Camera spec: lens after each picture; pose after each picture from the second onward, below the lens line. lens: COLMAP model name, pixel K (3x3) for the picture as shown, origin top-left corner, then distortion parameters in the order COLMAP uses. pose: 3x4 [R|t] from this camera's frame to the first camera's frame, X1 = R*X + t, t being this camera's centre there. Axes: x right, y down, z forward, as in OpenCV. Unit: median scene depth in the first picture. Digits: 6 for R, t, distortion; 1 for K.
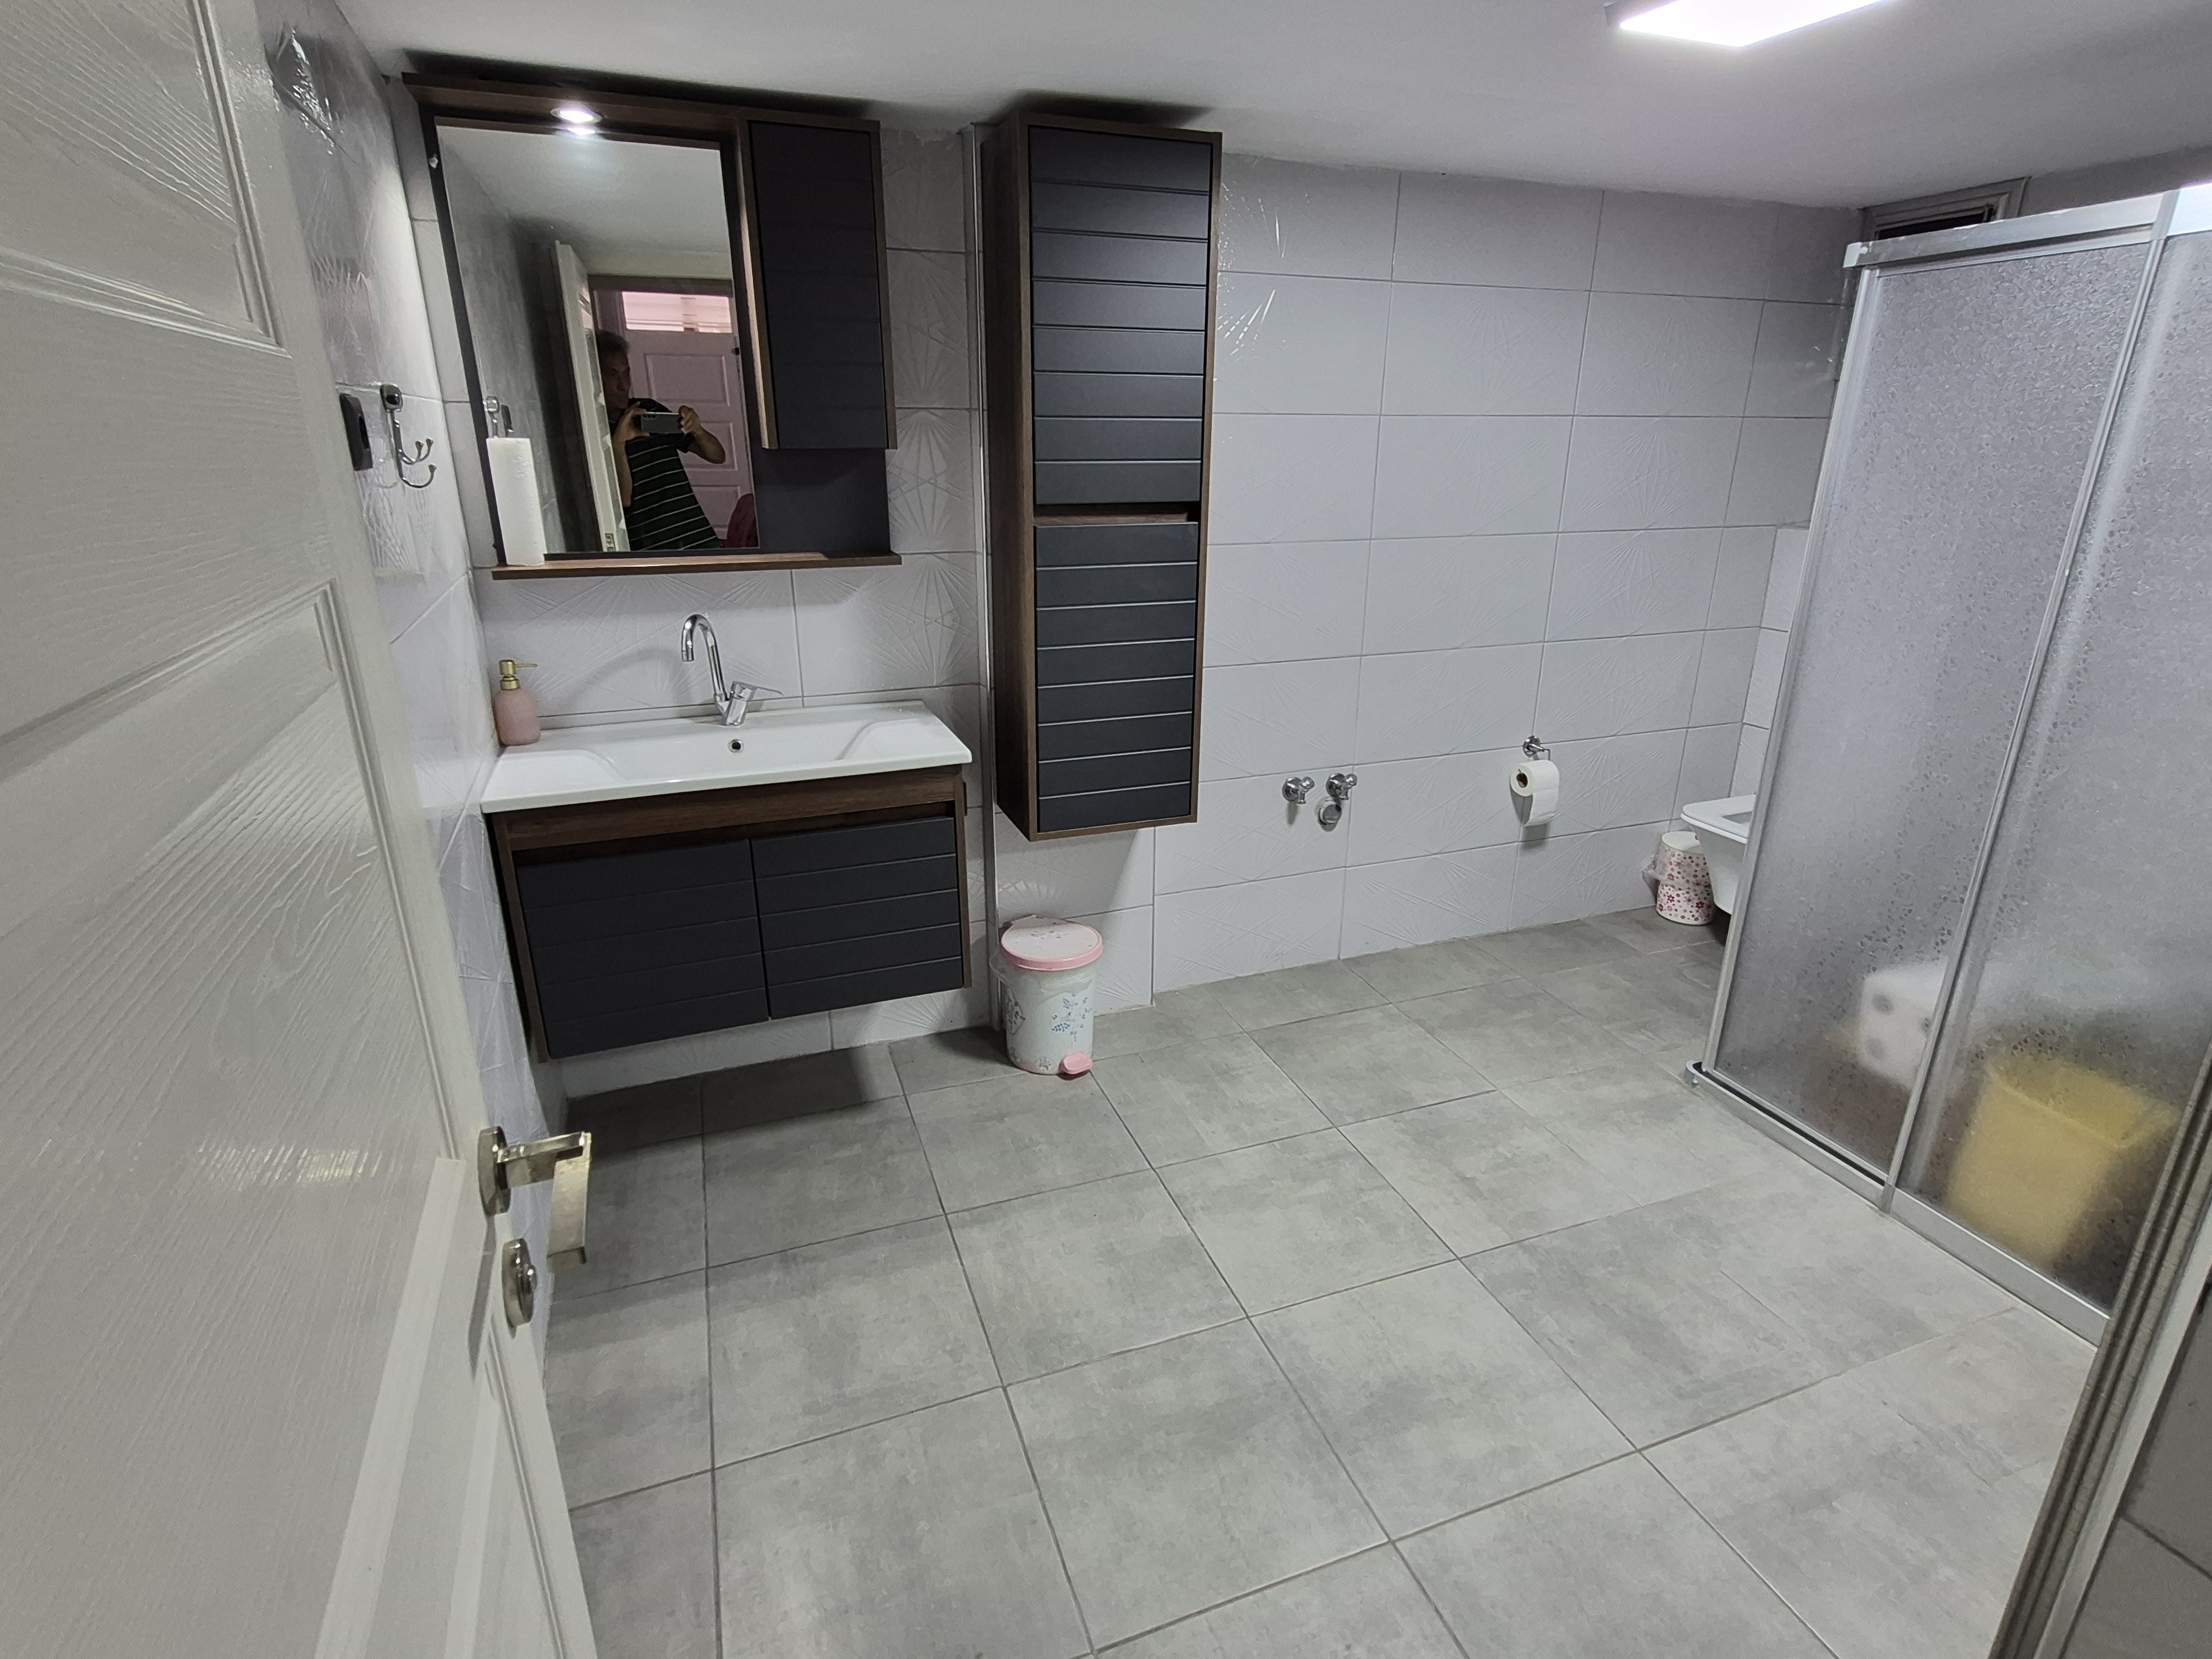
lens RADIAL K [[1099.9, 0, 1110.5], [0, 1099.9, 826.8], [0, 0, 1]] dist [0.004211, -0.000158]
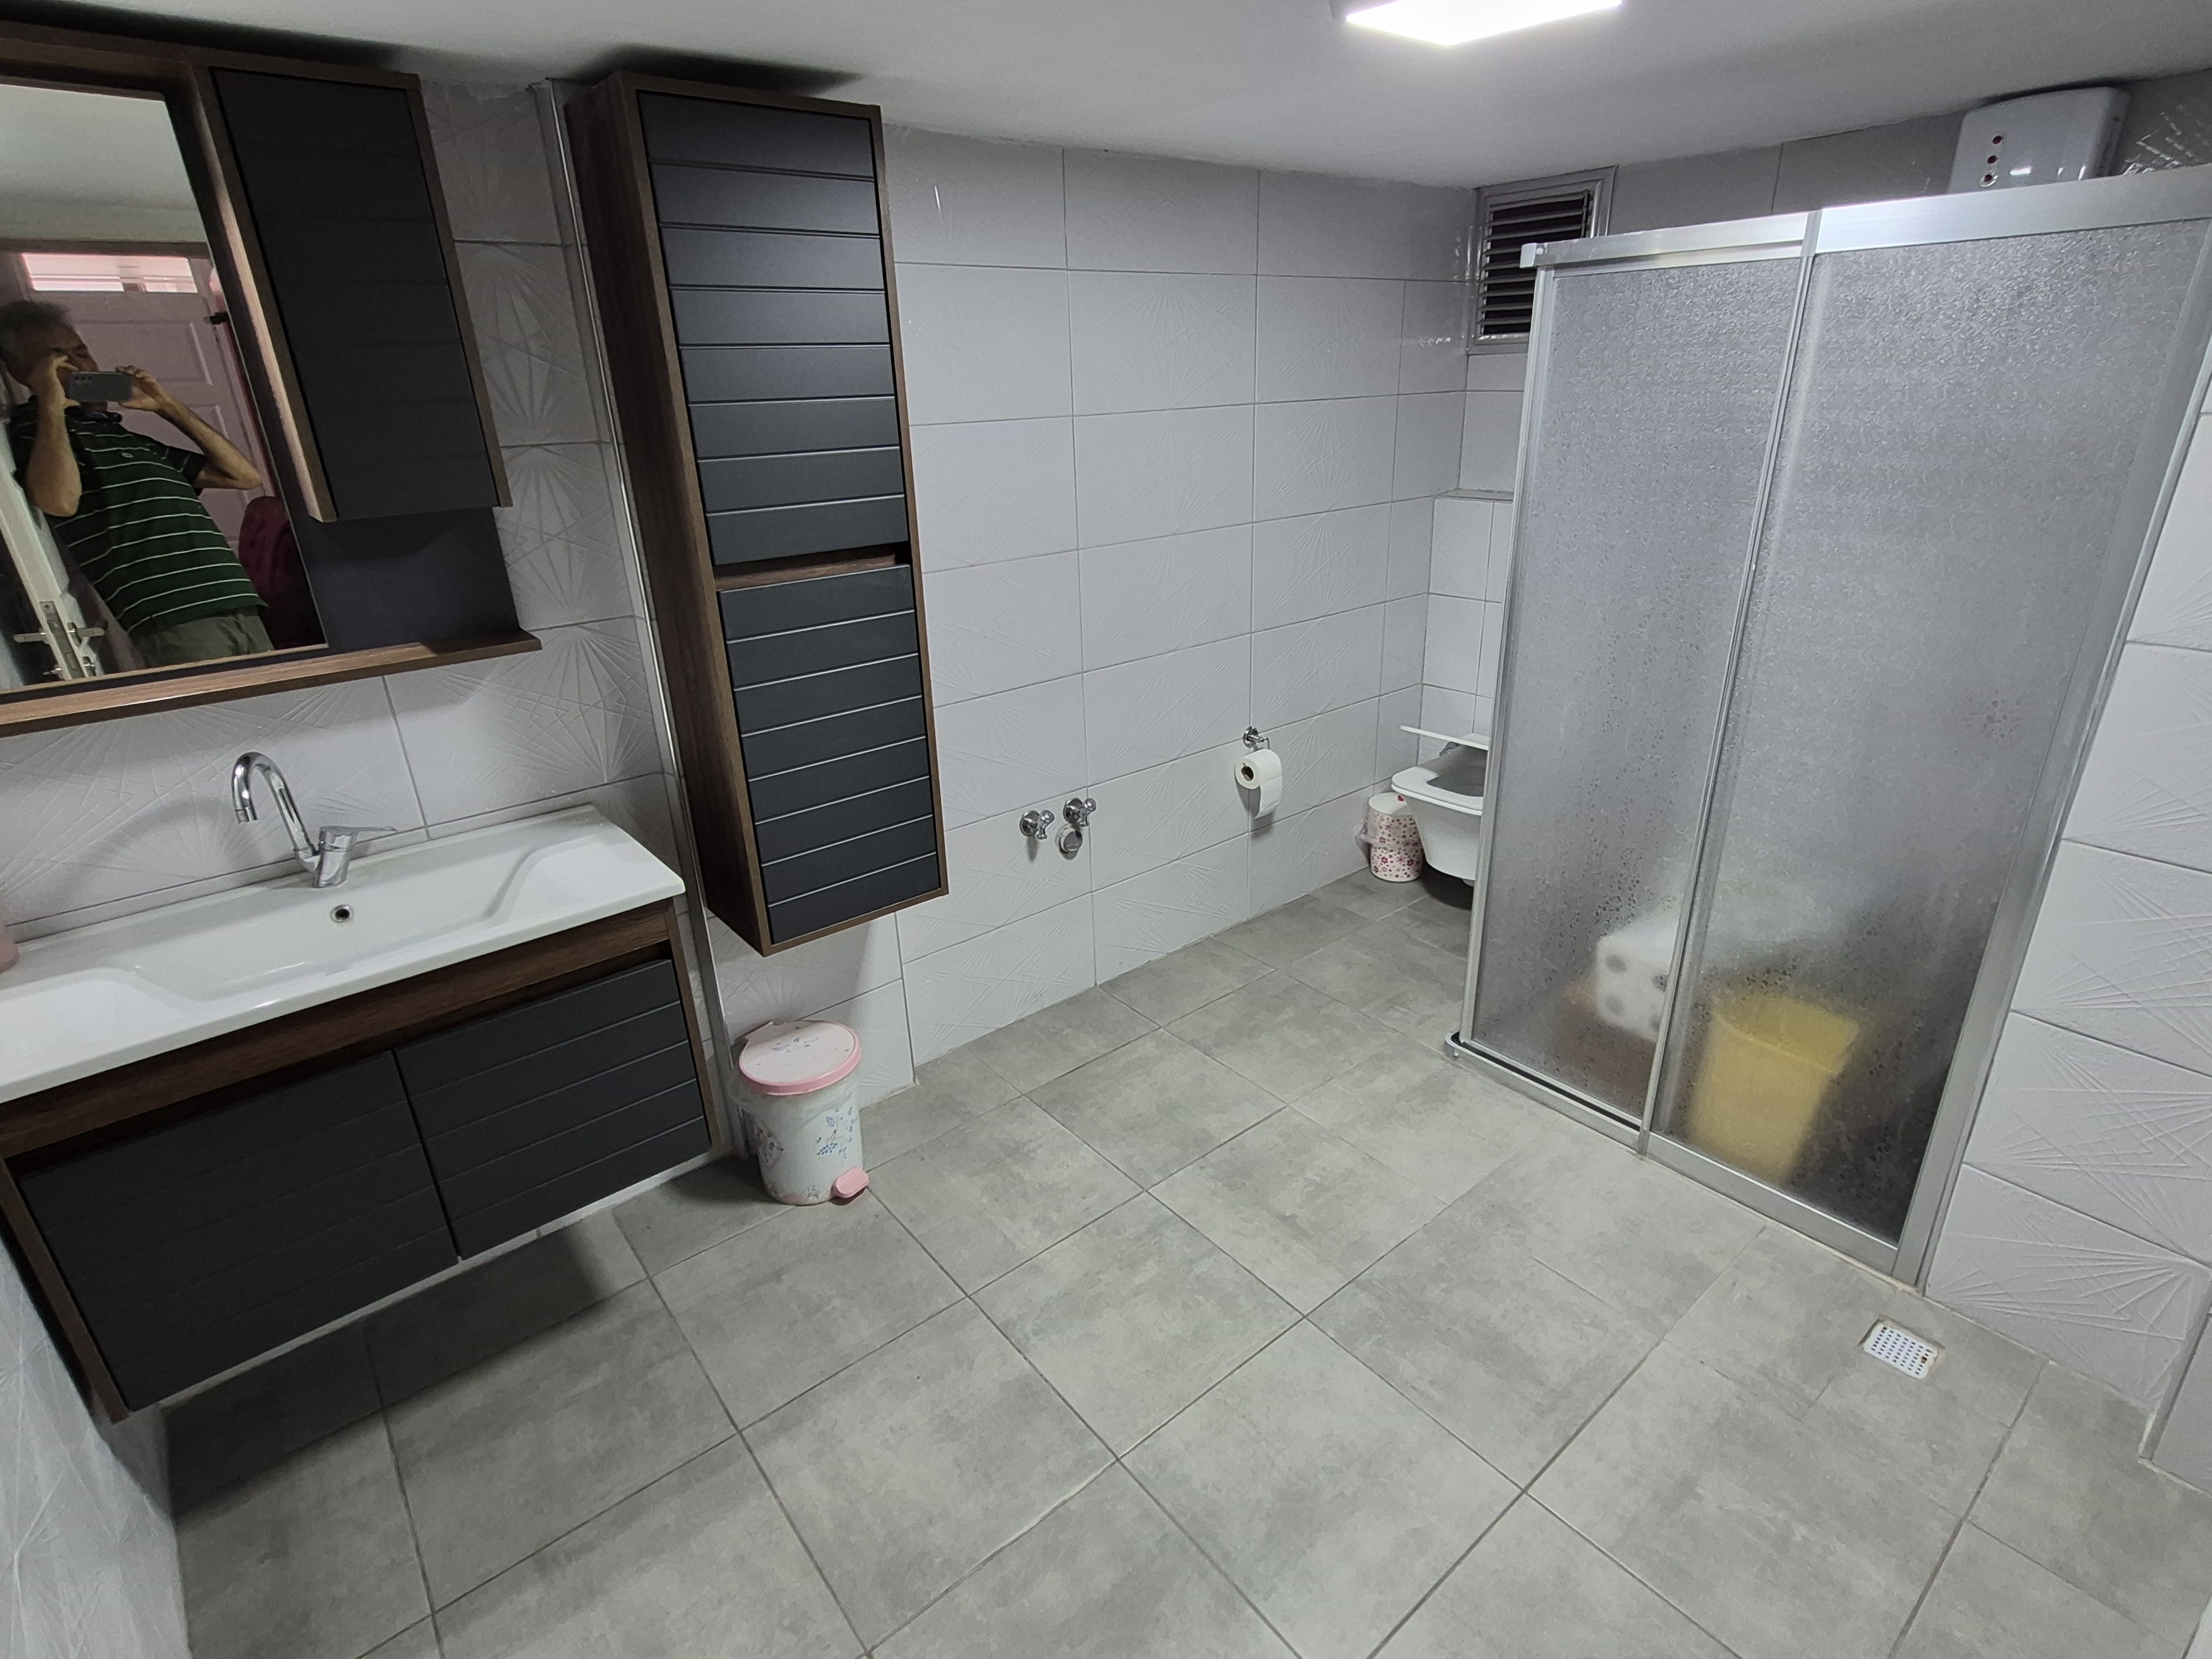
lens RADIAL K [[1099.9, 0, 1103.7], [0, 1099.9, 821.6], [0, 0, 1]] dist [0.004211, -0.000158]
pose [[0.944324, -0.152952, 0.291304, -0.060701], [0.139934, 0.988016, 0.065141, -0.115846], [-0.297777, -0.020750, 0.954410, 0.130963]]
